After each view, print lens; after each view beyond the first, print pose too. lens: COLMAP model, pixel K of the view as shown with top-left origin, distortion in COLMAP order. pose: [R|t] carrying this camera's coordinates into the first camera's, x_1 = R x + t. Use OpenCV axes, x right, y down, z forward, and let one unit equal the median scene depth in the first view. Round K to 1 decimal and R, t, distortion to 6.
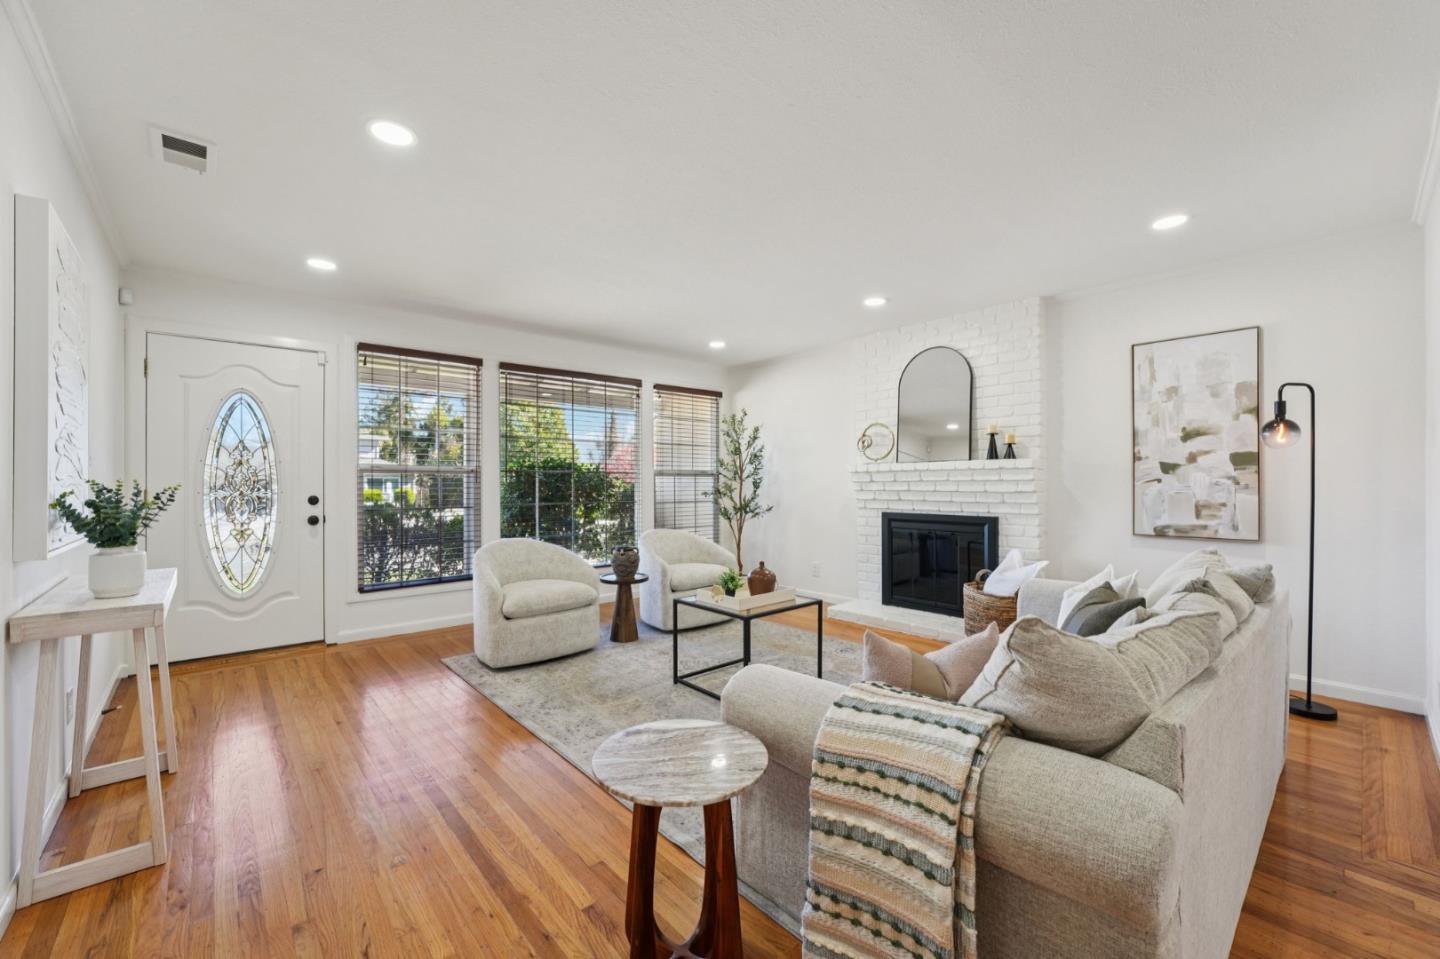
lens RADIAL K [[582.9, 0, 715.5], [0, 582.9, 484.1], [0, 0, 1]] dist [-0.015106, 0.003814]
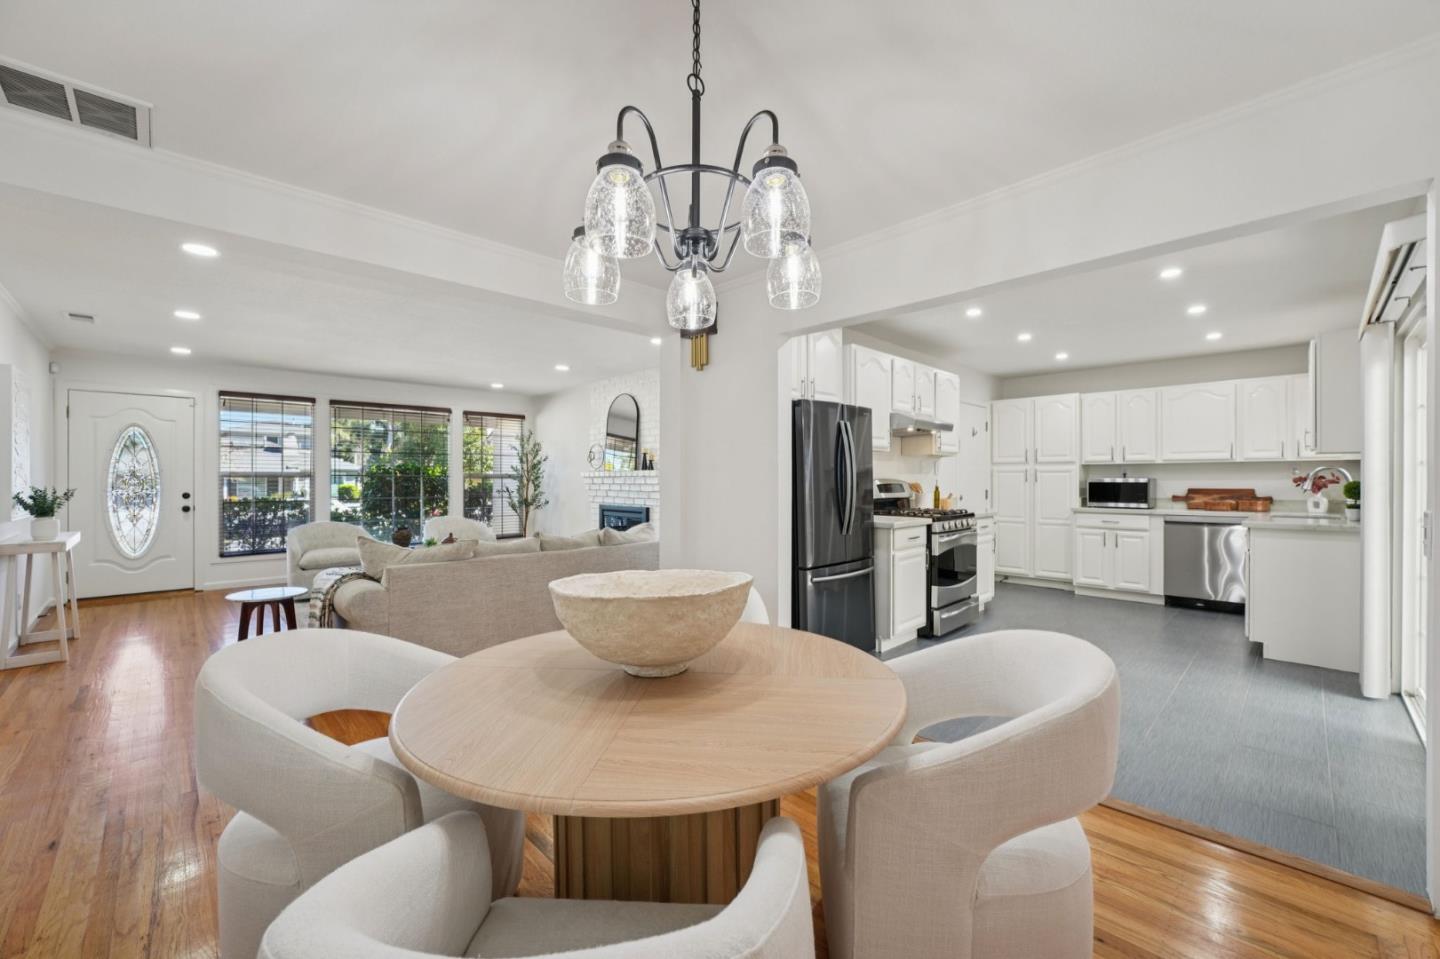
lens RADIAL K [[582.9, 0, 714.9], [0, 582.9, 480.7], [0, 0, 1]] dist [-0.015106, 0.003814]
pose [[0.998930, 0.003563, 0.046105, 0.716074], [-0.003604, 0.999993, 0.000819, -0.020123], [-0.046102, -0.000984, 0.998936, -0.662680]]
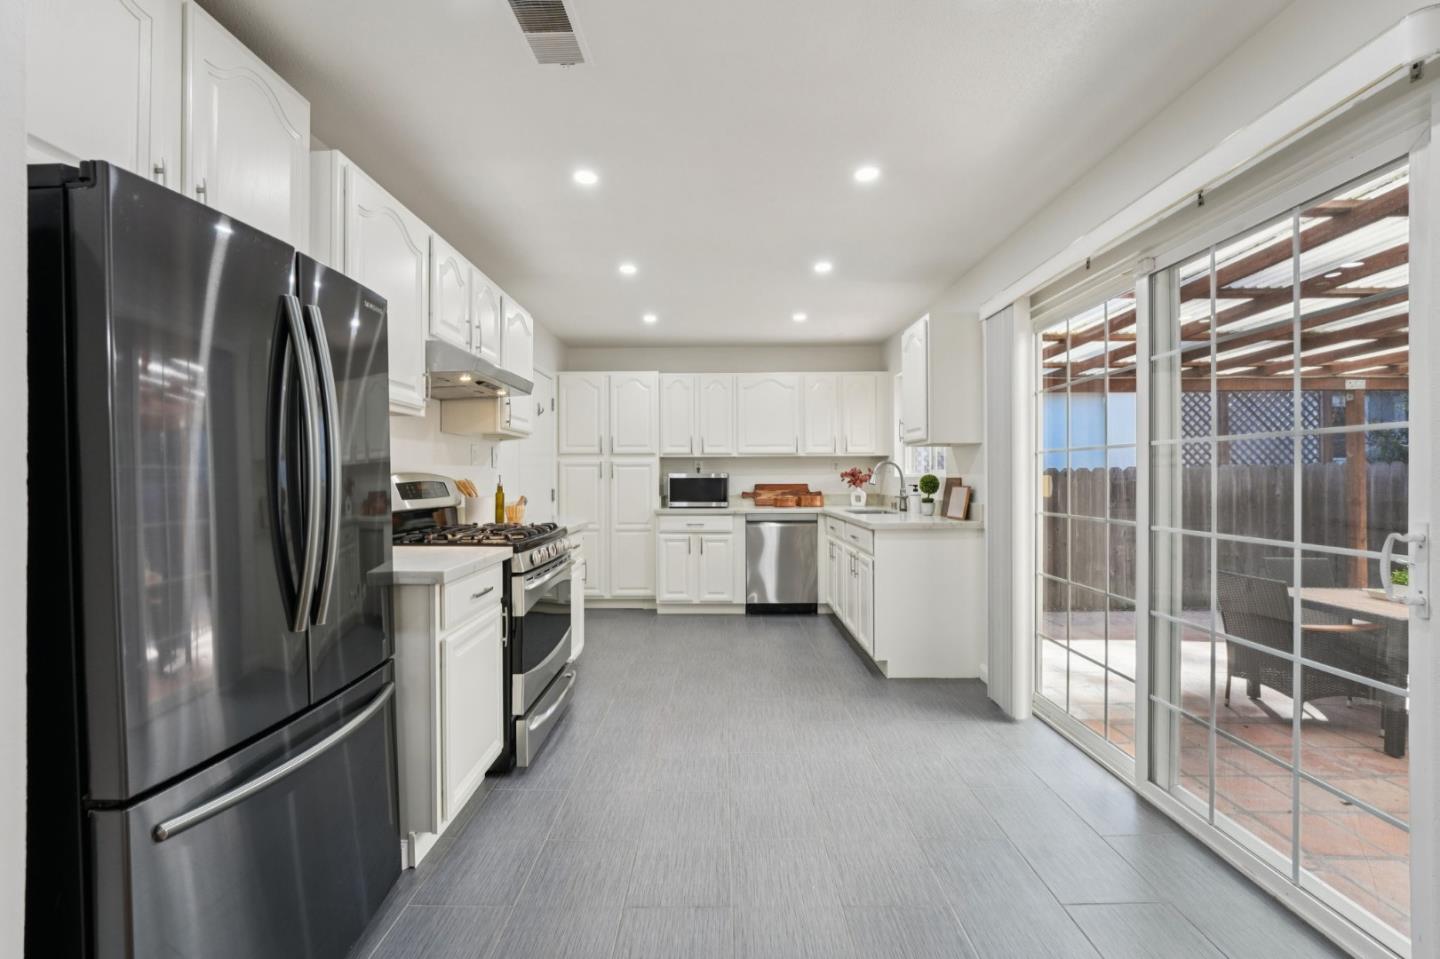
lens RADIAL K [[582.9, 0, 715.3], [0, 582.9, 474.7], [0, 0, 1]] dist [-0.015106, 0.003814]
pose [[0.670826, 0.003874, 0.741605, 0.903801], [0.002027, 0.999973, -0.007058, -0.016274], [-0.741612, 0.006238, 0.670800, -0.053222]]
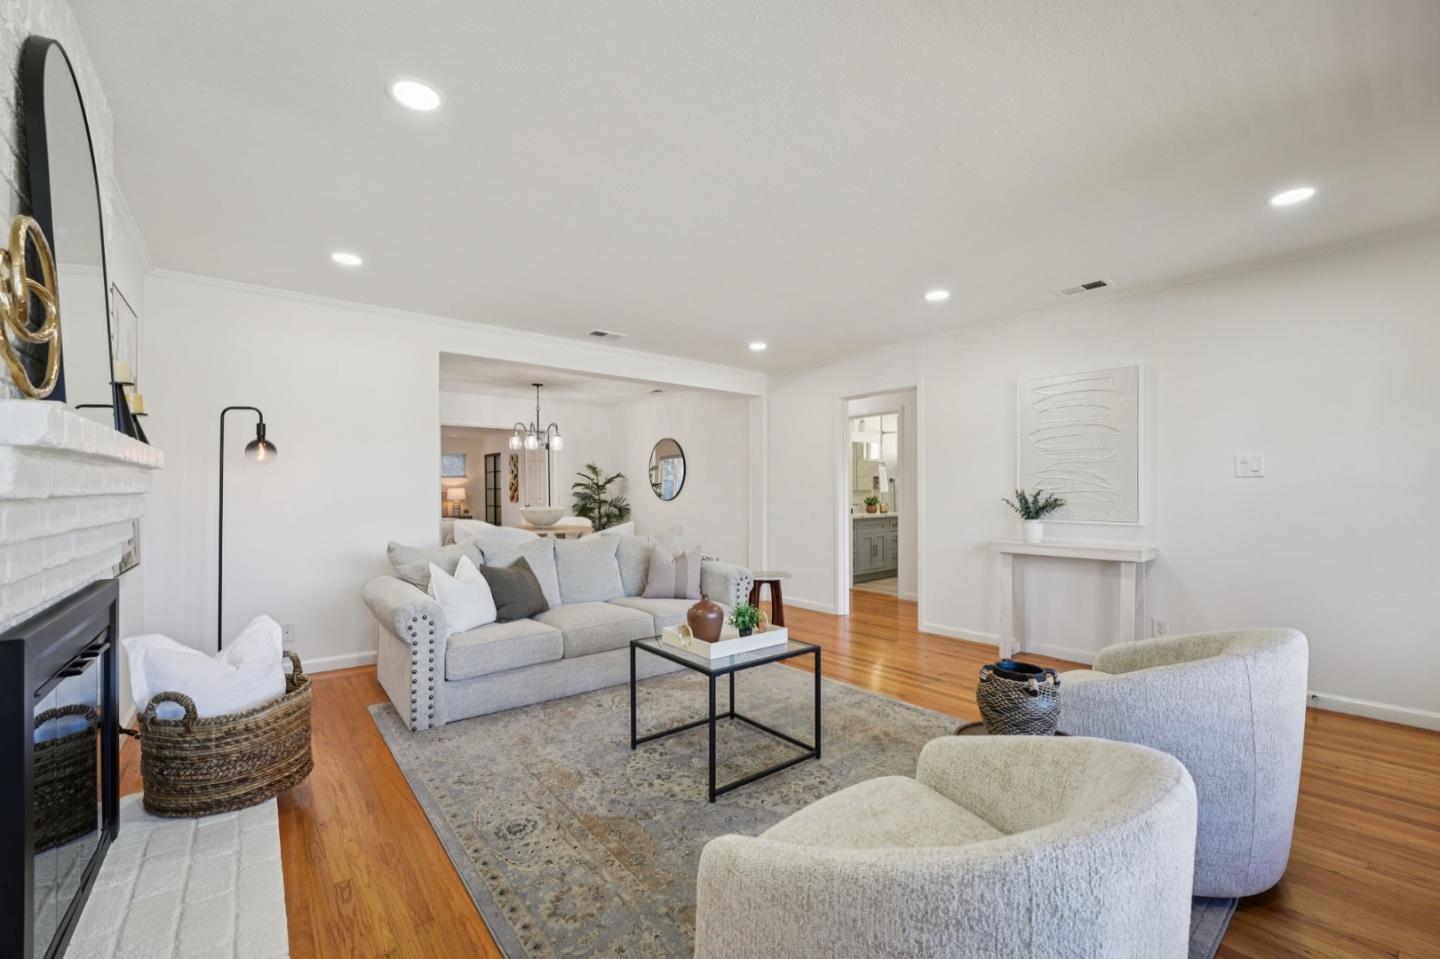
lens RADIAL K [[582.9, 0, 719.0], [0, 582.9, 490.8], [0, 0, 1]] dist [-0.015106, 0.003814]
pose [[-0.999183, 0.005307, 0.040061, 0.027127], [0.005409, 0.999982, 0.002425, -0.007770], [-0.040048, 0.002640, -0.999194, 1.690458]]
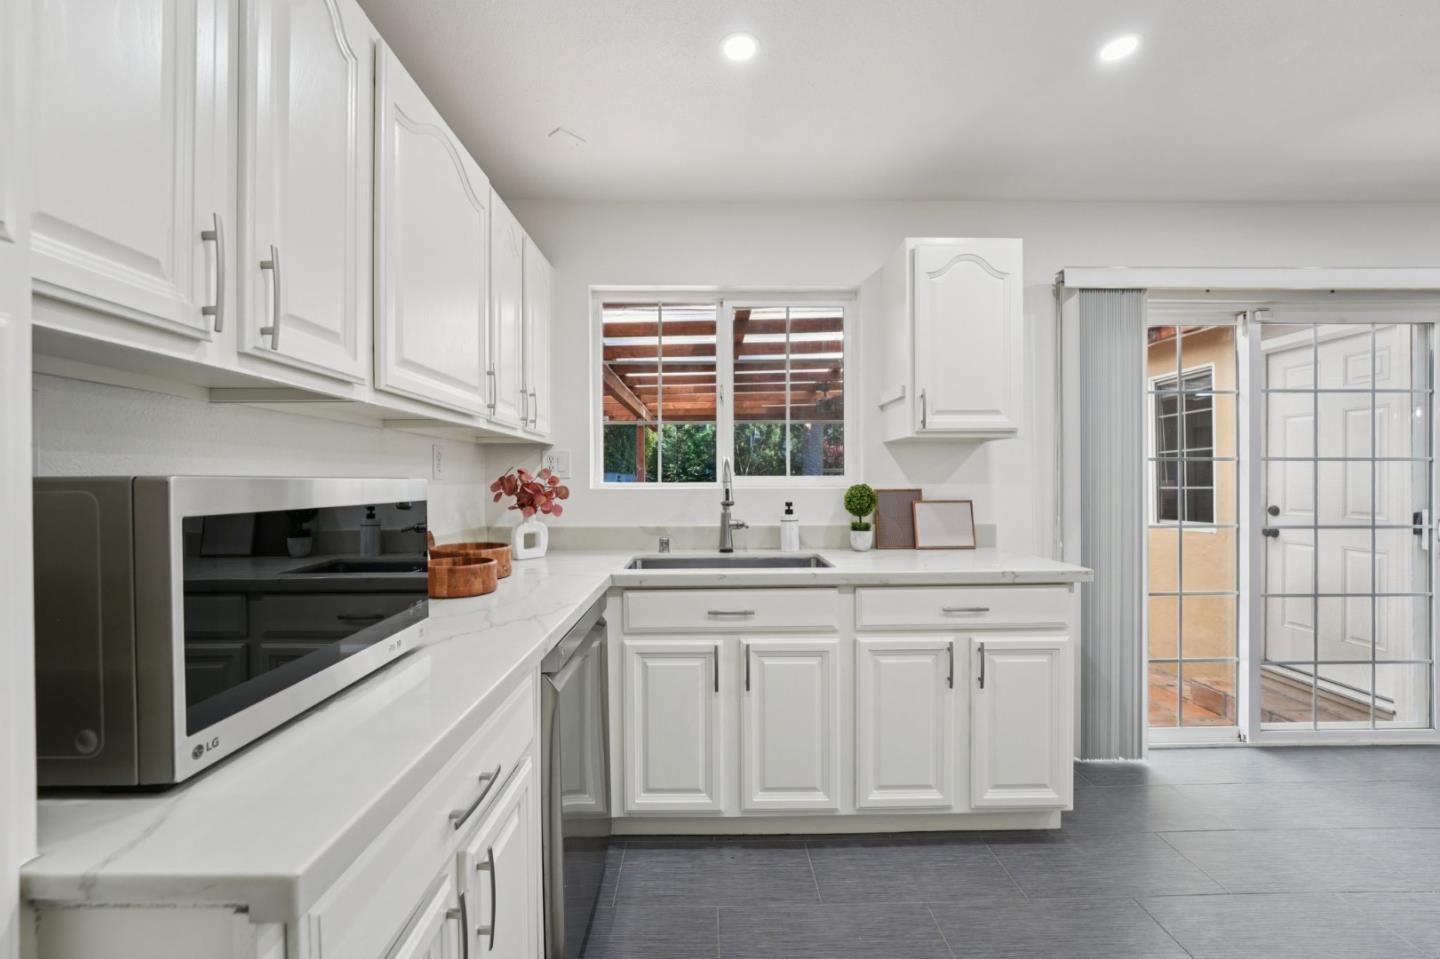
lens RADIAL K [[582.9, 0, 712.5], [0, 582.9, 485.9], [0, 0, 1]] dist [-0.015106, 0.003814]
pose [[-0.761188, 0.001046, 0.648530, 1.690803], [0.005763, 0.999970, 0.005151, -0.026465], [-0.648505, 0.007659, -0.761172, 1.023846]]
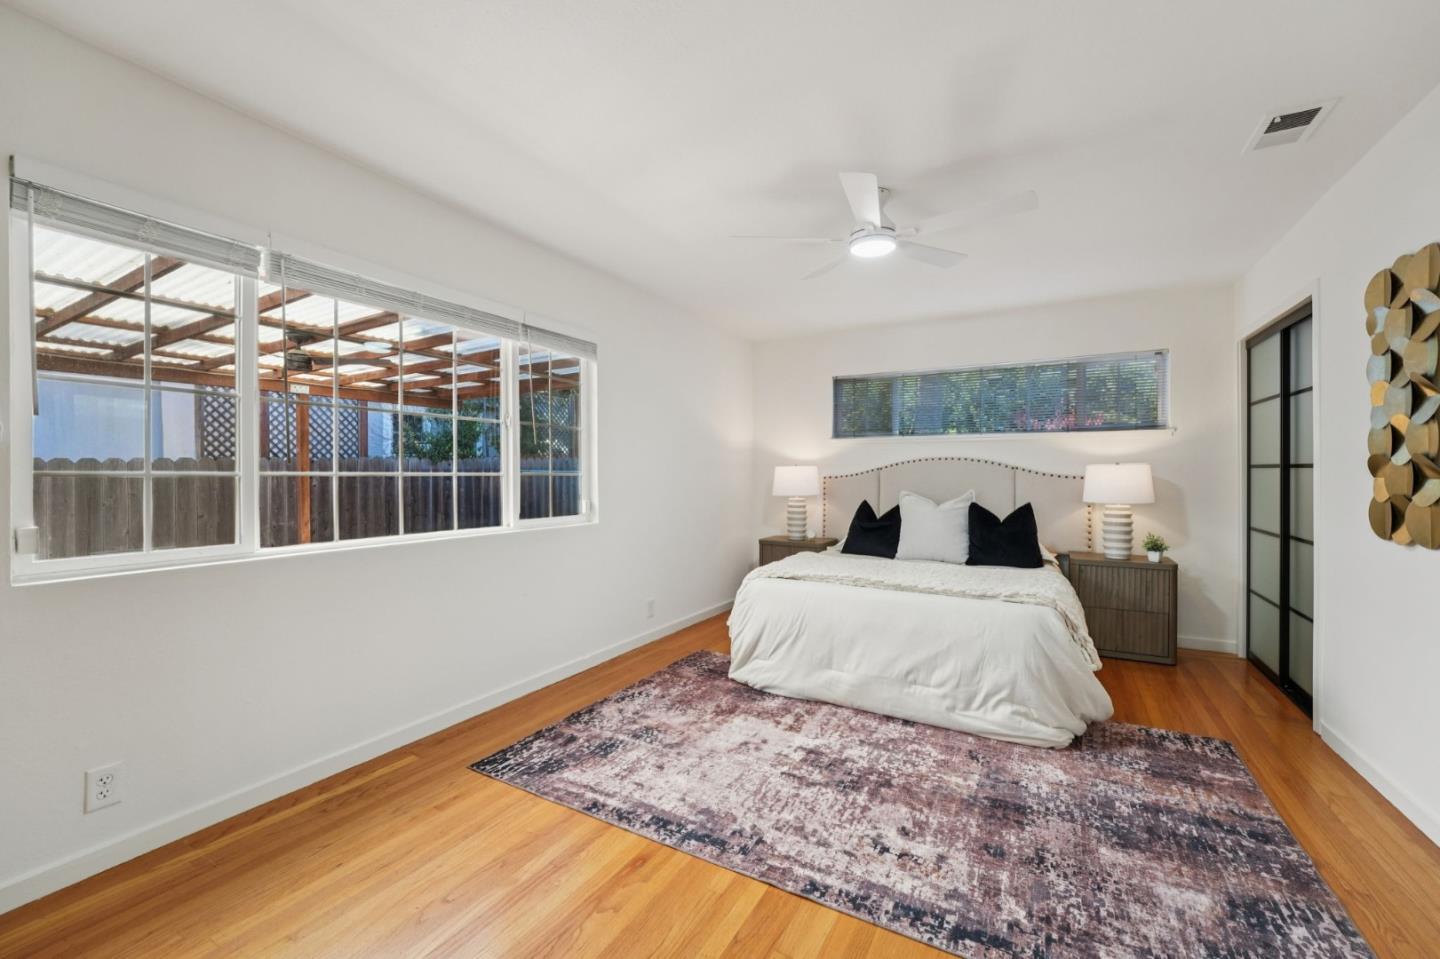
lens RADIAL K [[582.9, 0, 718.1], [0, 582.9, 473.4], [0, 0, 1]] dist [-0.015106, 0.003814]
pose [[-0.326928, -0.001889, 0.945047, 1.078464], [0.000488, 0.999998, 0.002168, -0.007564], [-0.945049, 0.001169, -0.326927, -0.913457]]
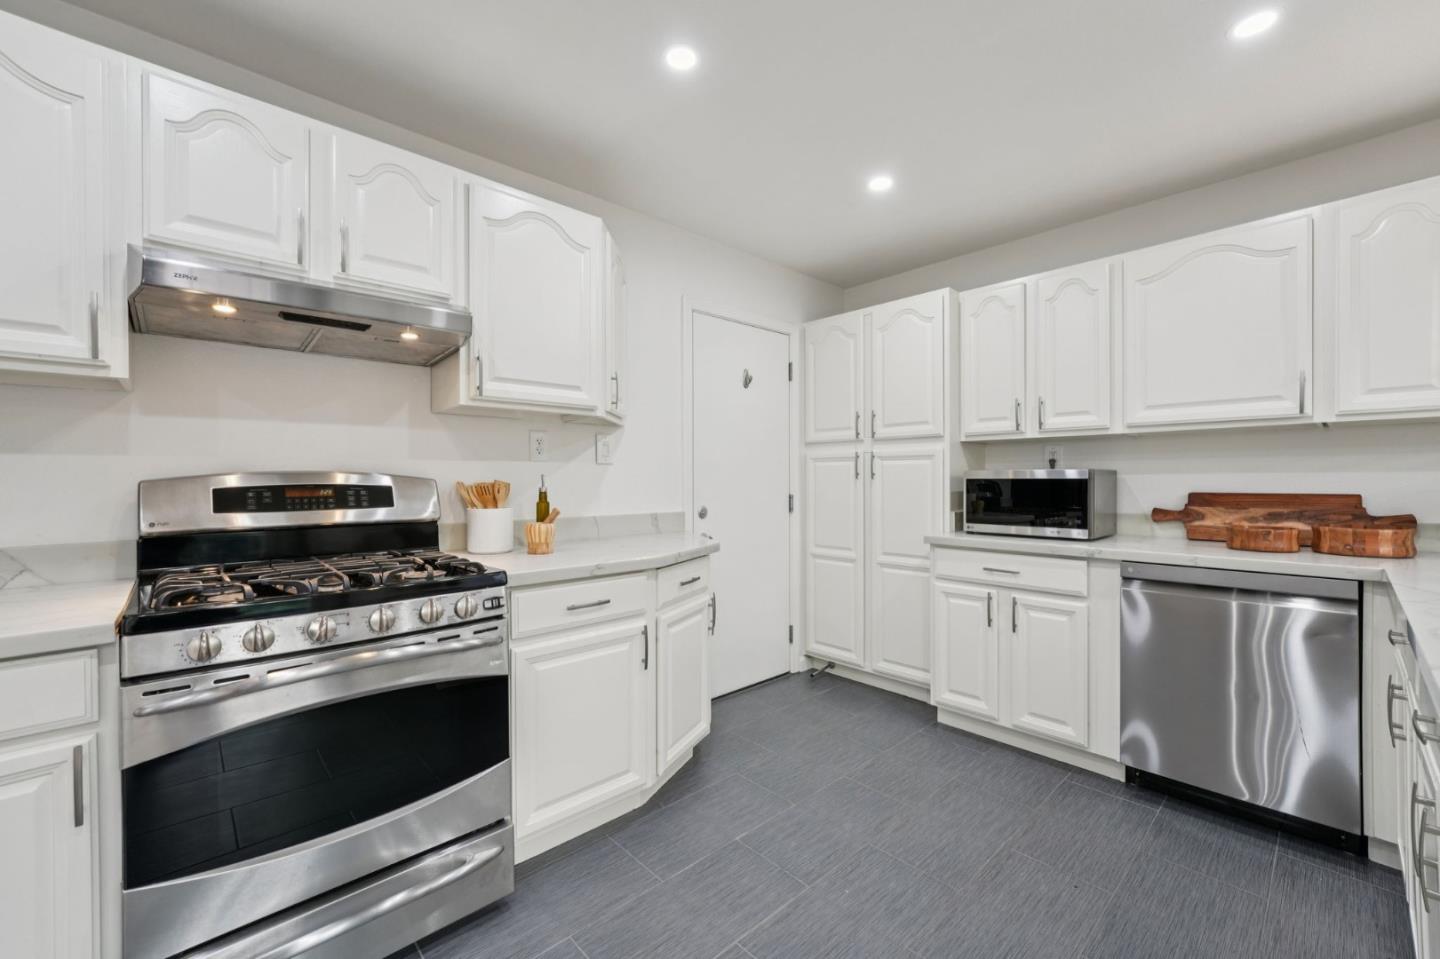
lens RADIAL K [[582.9, 0, 707.5], [0, 582.9, 480.2], [0, 0, 1]] dist [-0.015106, 0.003814]
pose [[0.999891, 0.000337, 0.014790, 1.541209], [-0.000349, 1.000000, 0.000782, -0.016808], [-0.014789, -0.000787, 0.999890, 0.223602]]
